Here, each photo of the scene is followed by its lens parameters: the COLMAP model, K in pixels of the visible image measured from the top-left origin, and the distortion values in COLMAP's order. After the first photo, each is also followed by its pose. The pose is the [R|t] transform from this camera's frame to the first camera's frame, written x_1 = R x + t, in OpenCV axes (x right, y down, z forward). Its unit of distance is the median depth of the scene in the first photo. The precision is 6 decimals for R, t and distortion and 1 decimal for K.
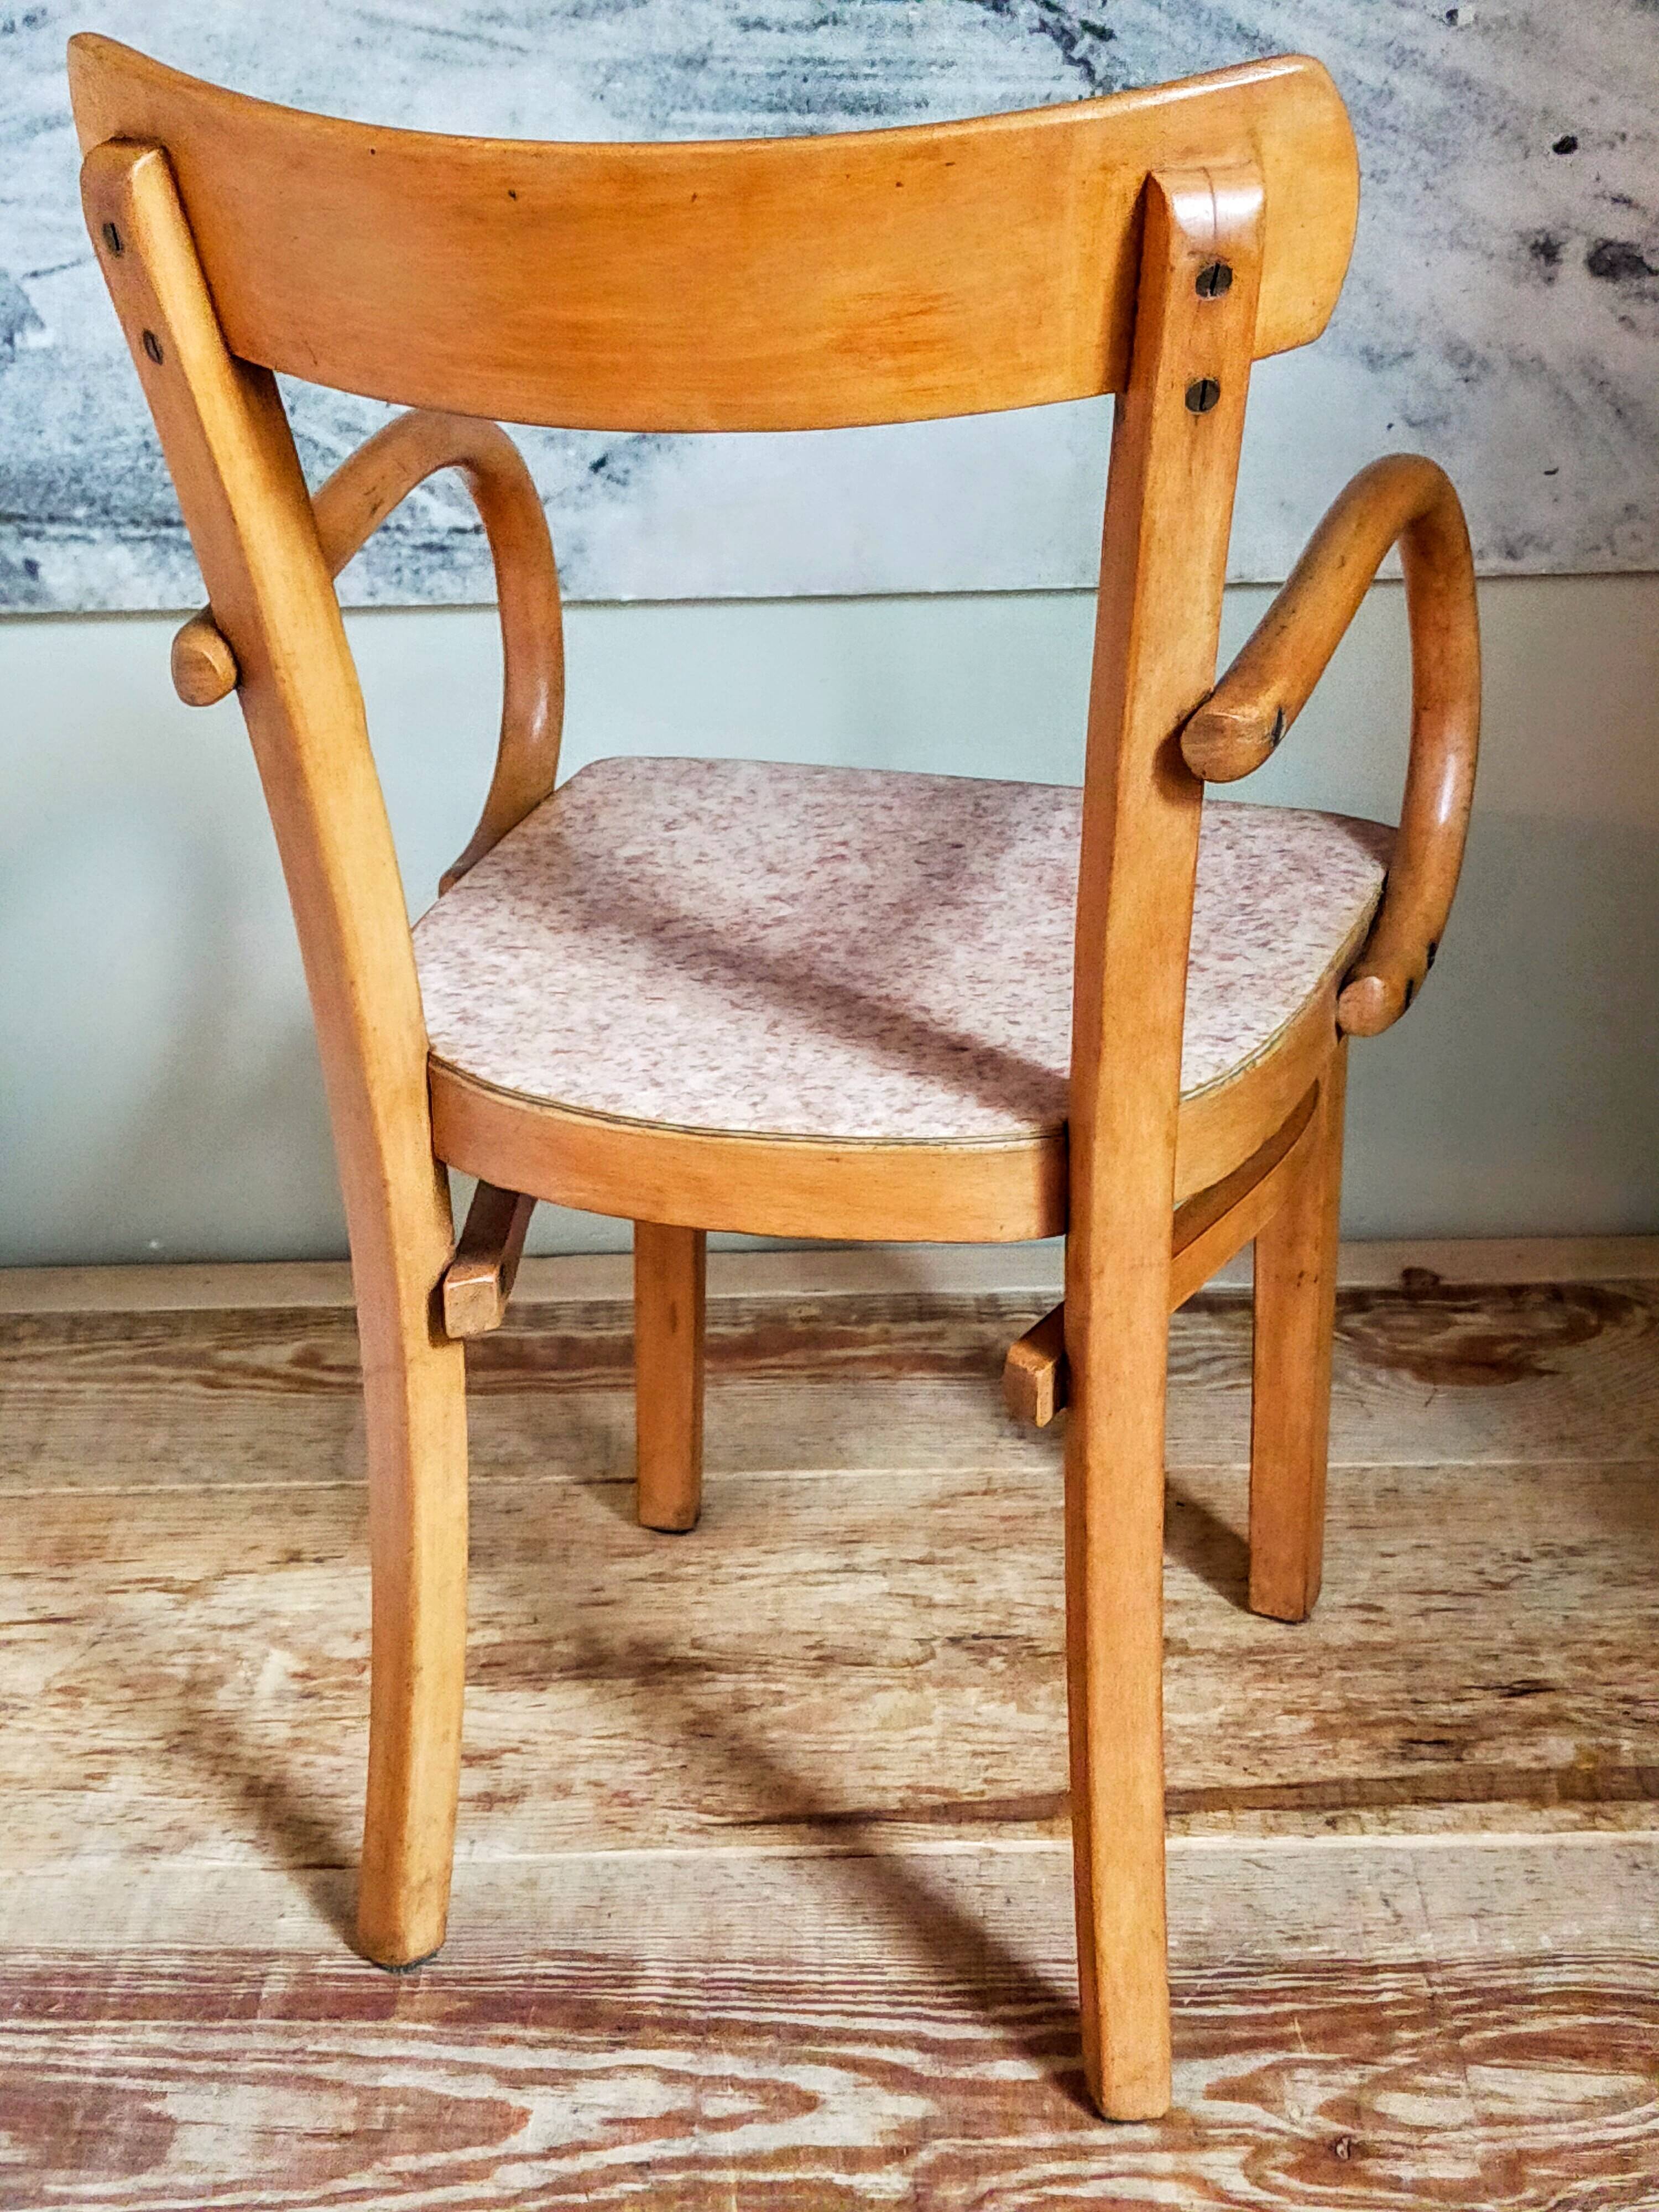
lens RADIAL K [[3416.9, 0, 829.5], [0, 3416.9, 1114.0], [0, 0, 1]] dist [0.073303, 0.000000]
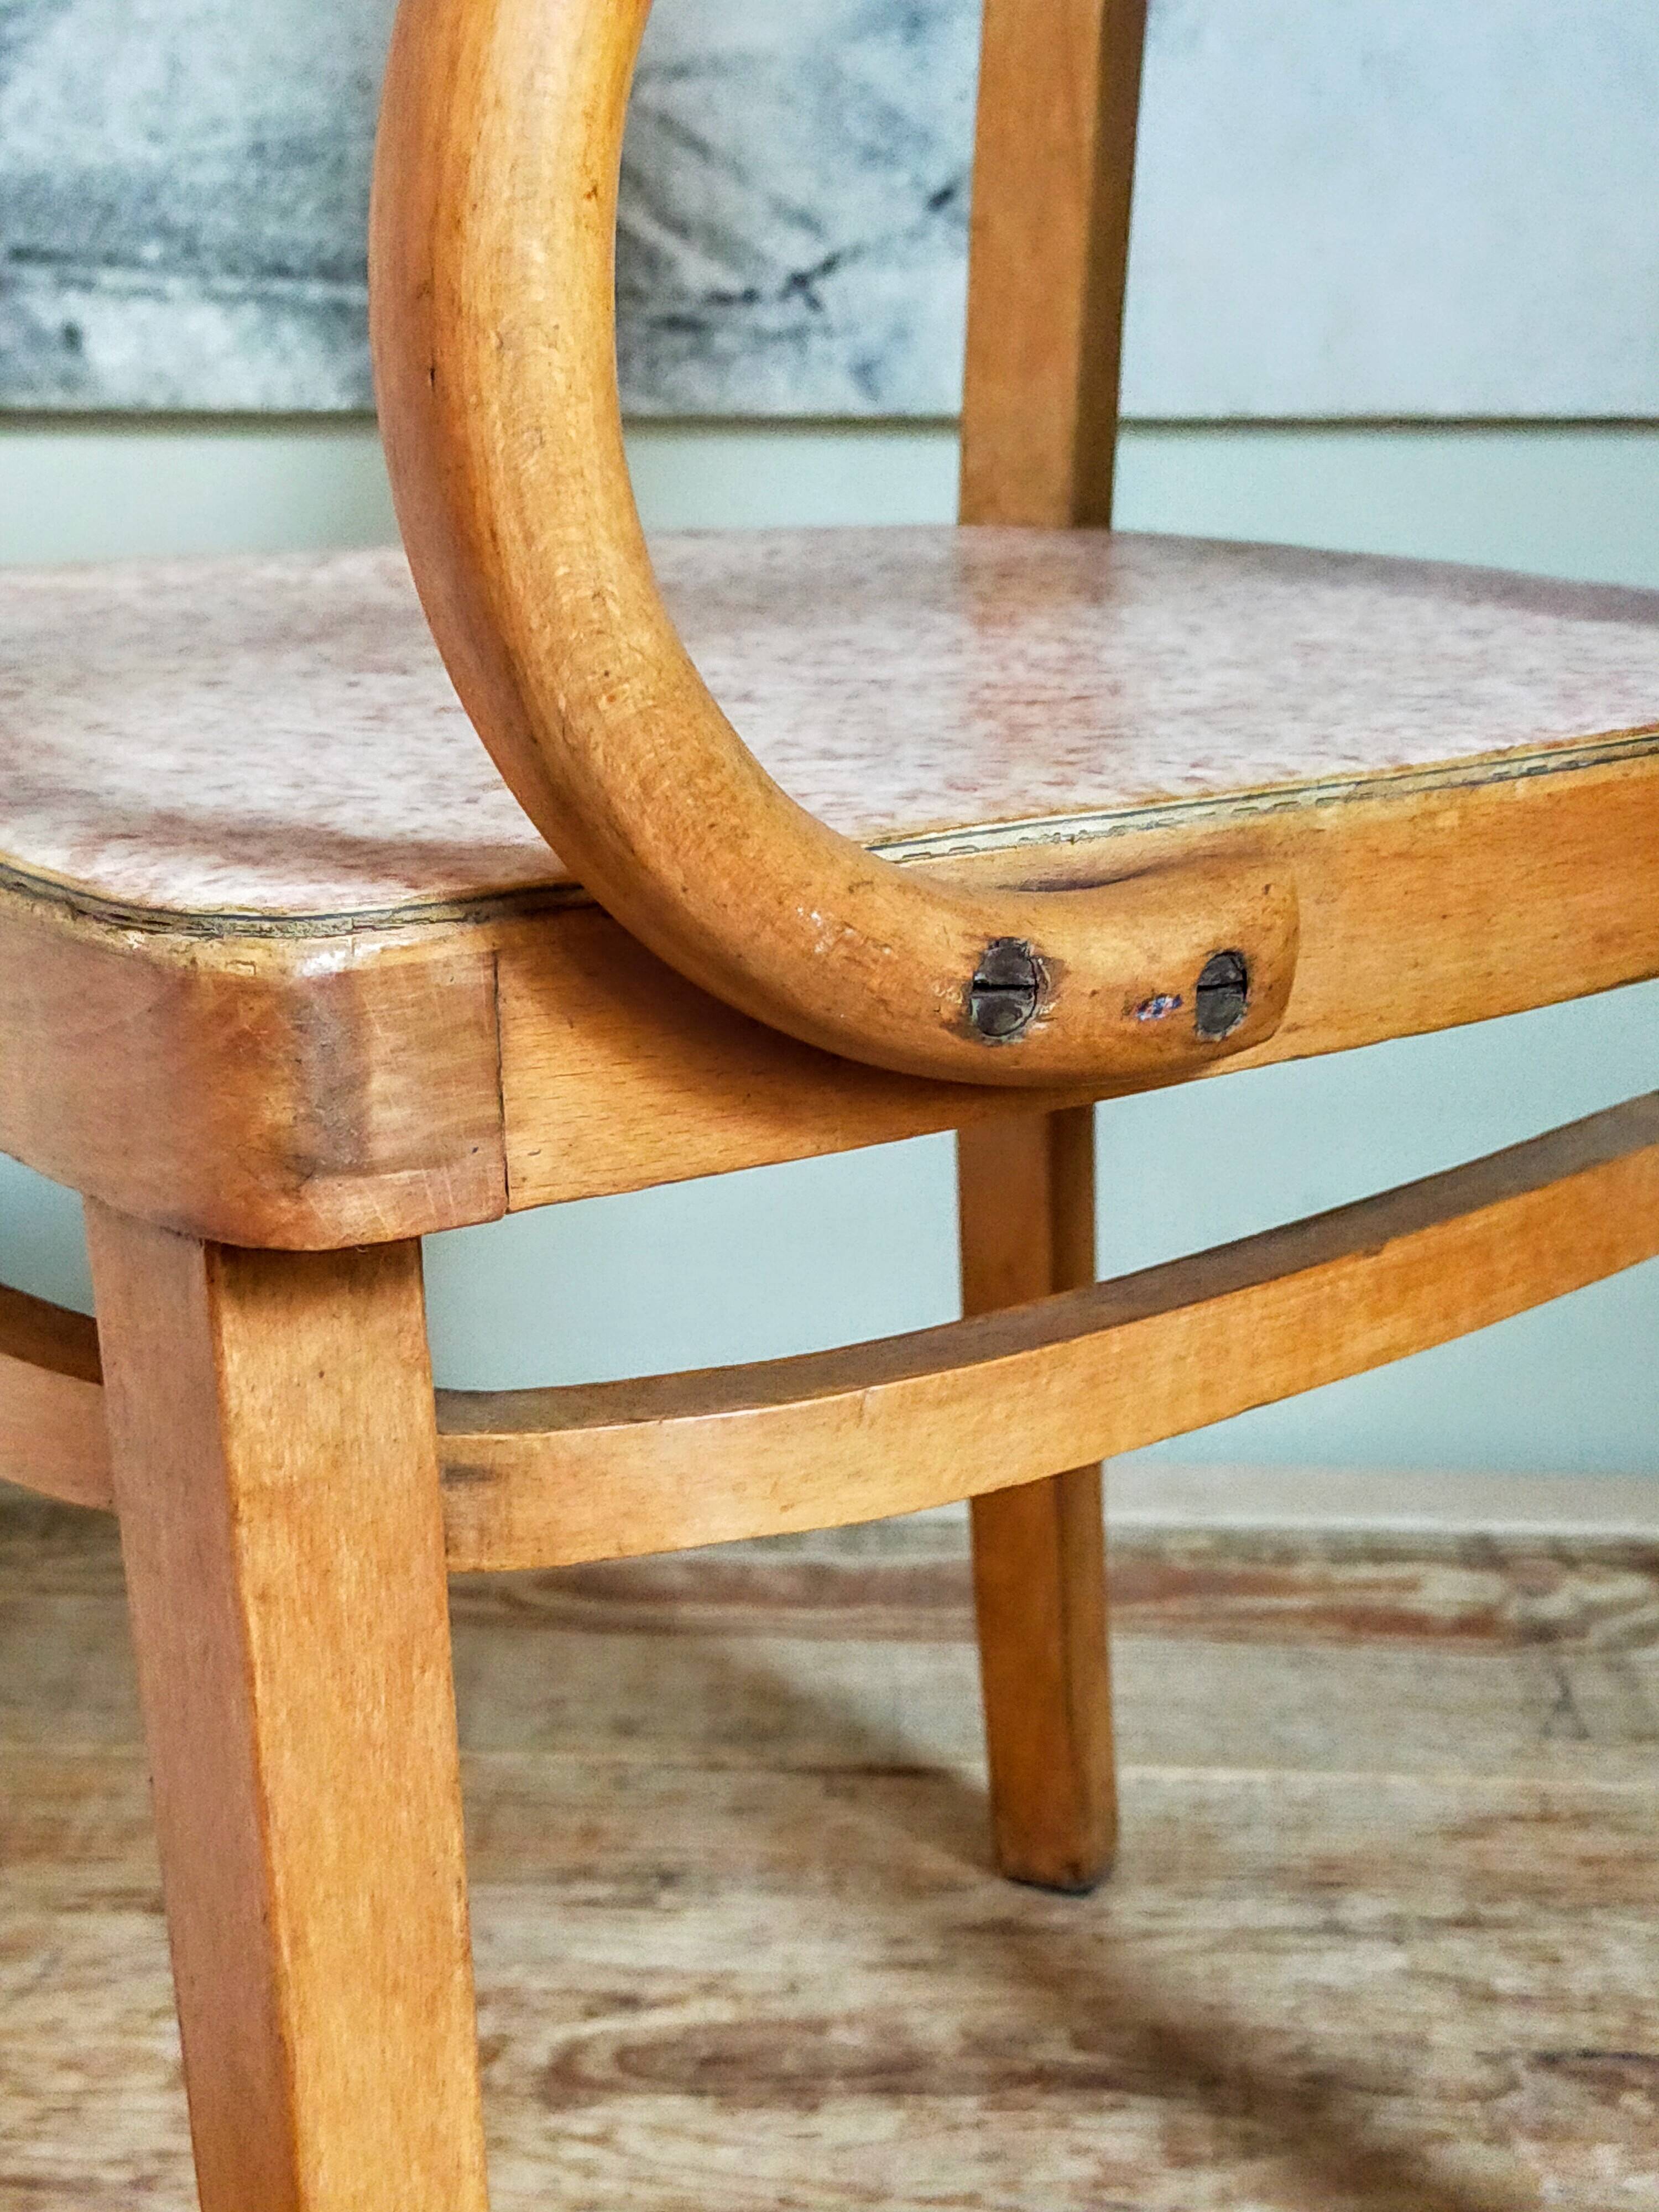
lens RADIAL K [[3416.9, 0, 815.7], [0, 3416.9, 1102.8], [0, 0, 1]] dist [0.073303, 0.000000]
pose [[0.998763, 0.038558, -0.031387, -0.072367], [-0.042879, 0.987568, -0.151228, 0.091690], [0.025165, 0.152387, 0.988000, 0.426827]]
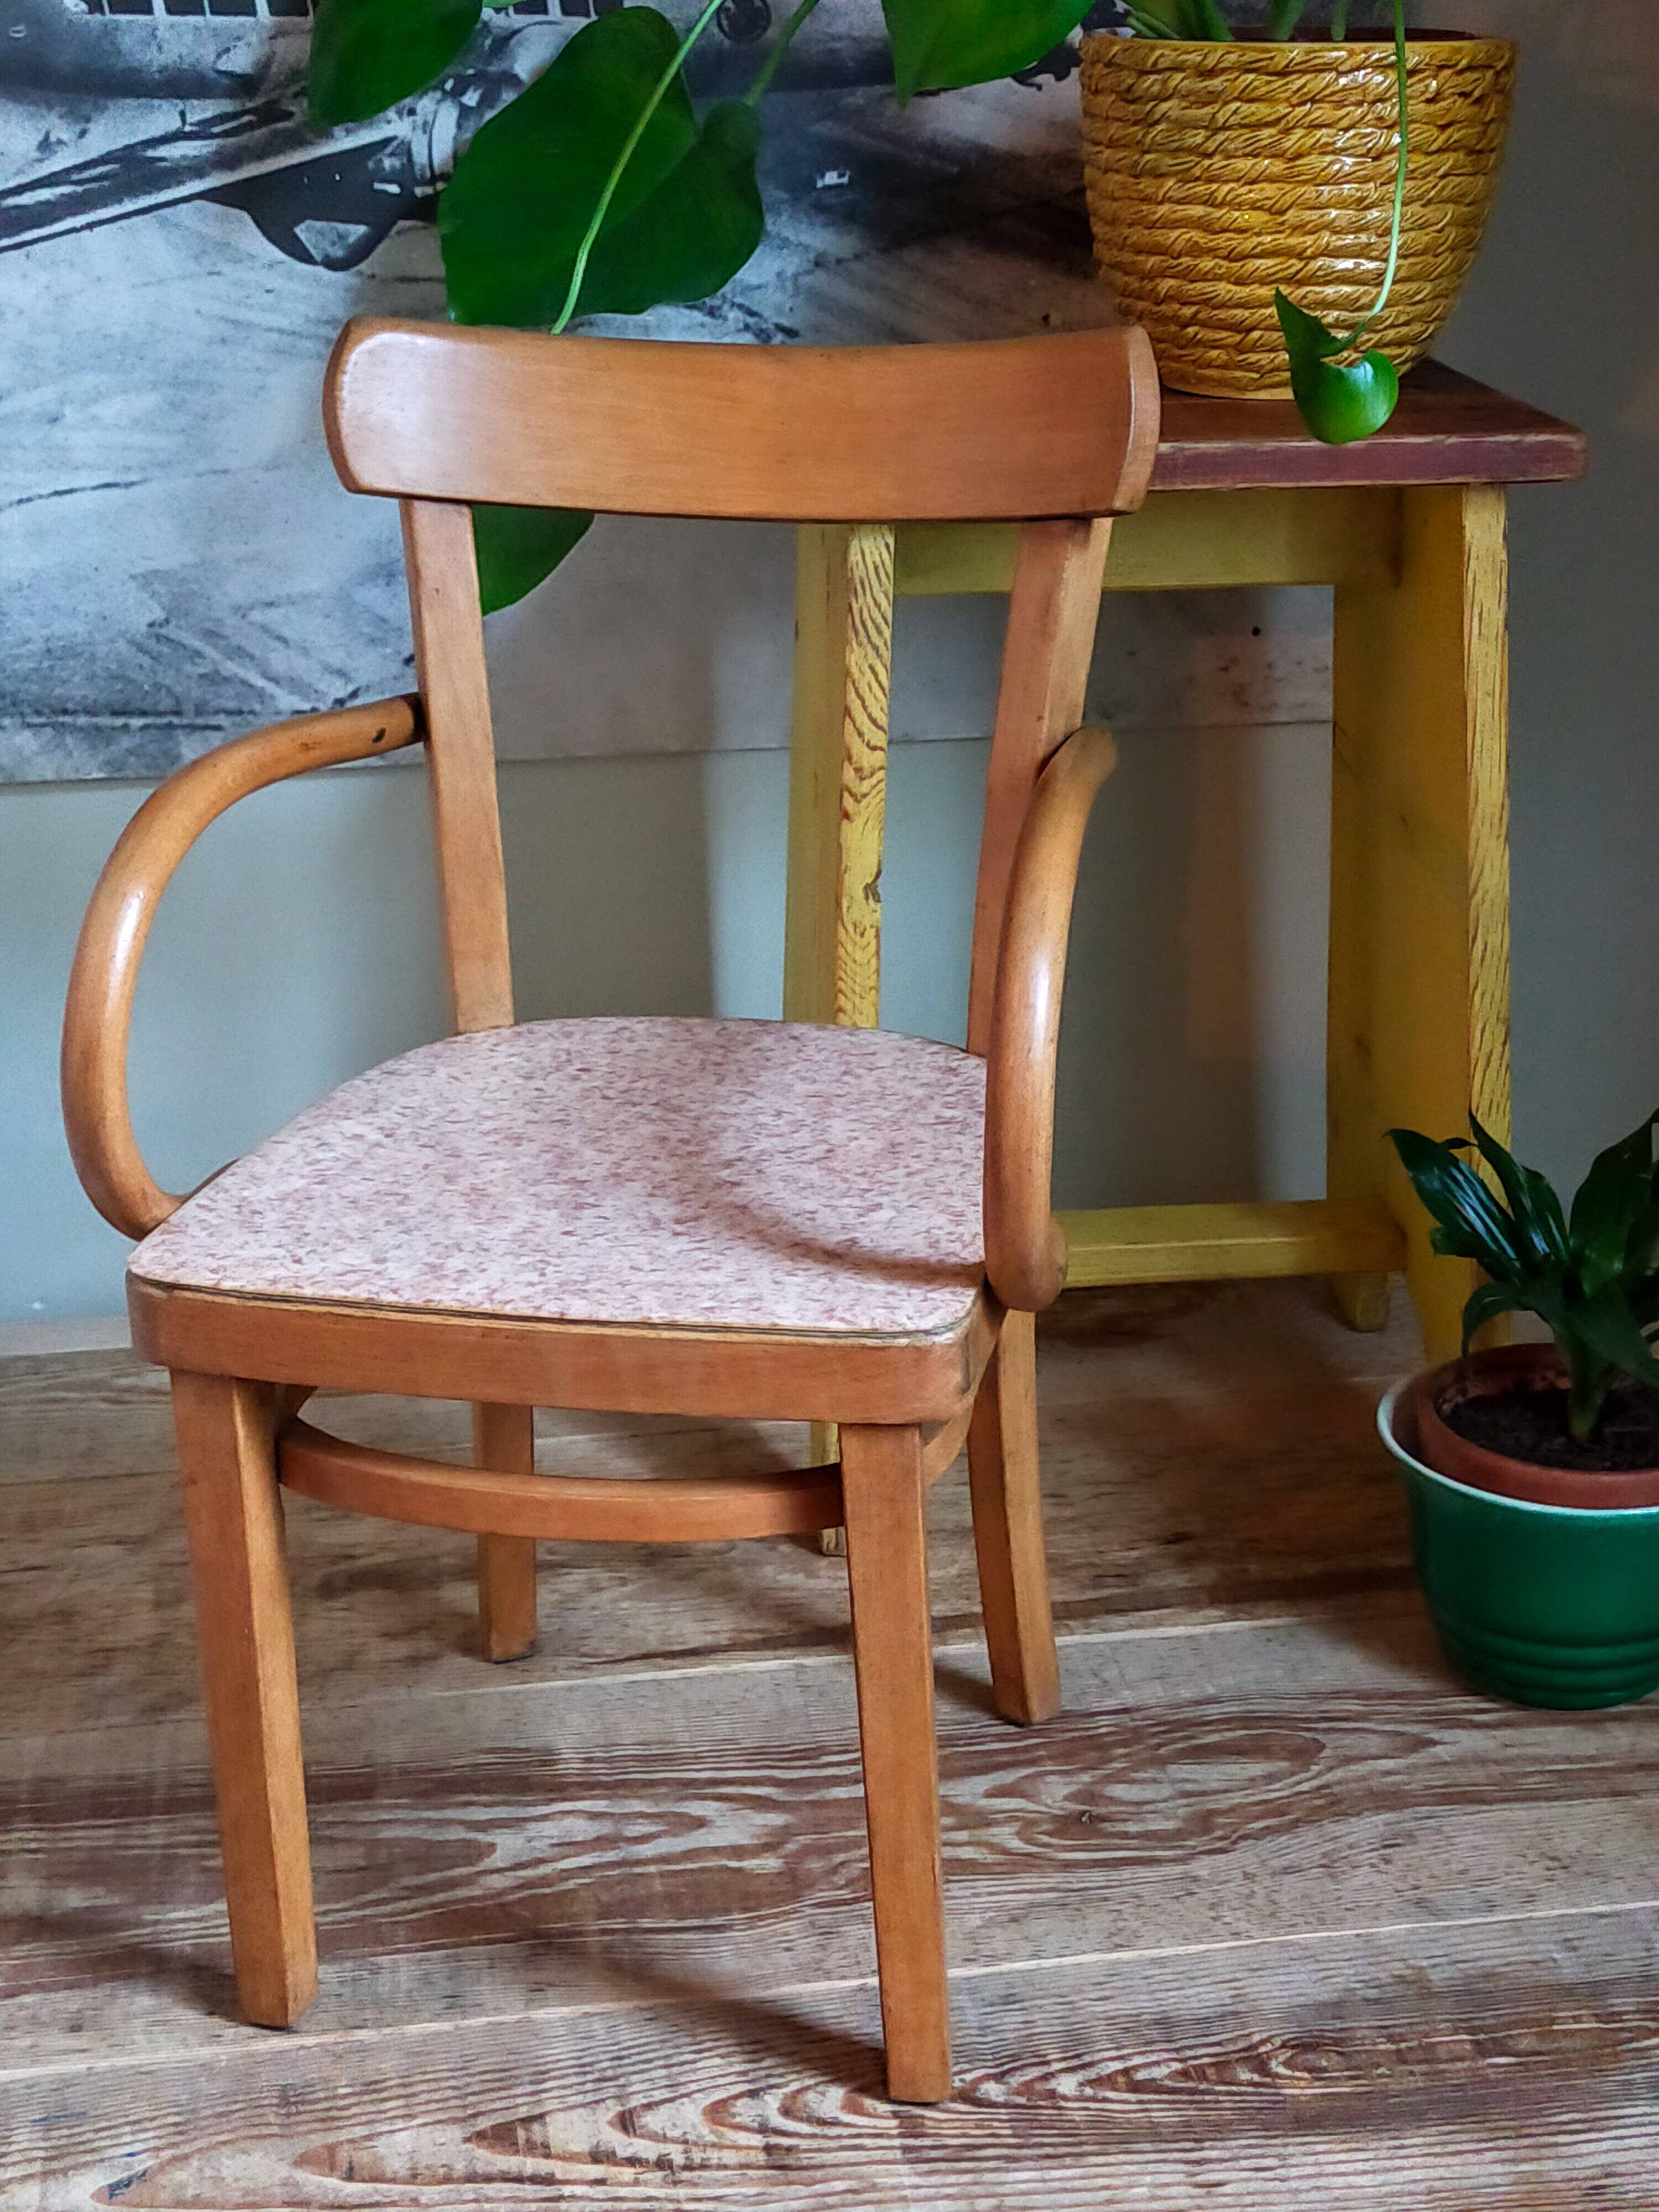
lens RADIAL K [[3416.9, 0, 858.2], [0, 3416.9, 1115.8], [0, 0, 1]] dist [0.073303, 0.000000]
pose [[0.987367, -0.039169, 0.153534, -0.118913], [0.050272, 0.996341, -0.069115, 0.087848], [-0.150265, 0.075961, 0.985723, -0.312457]]
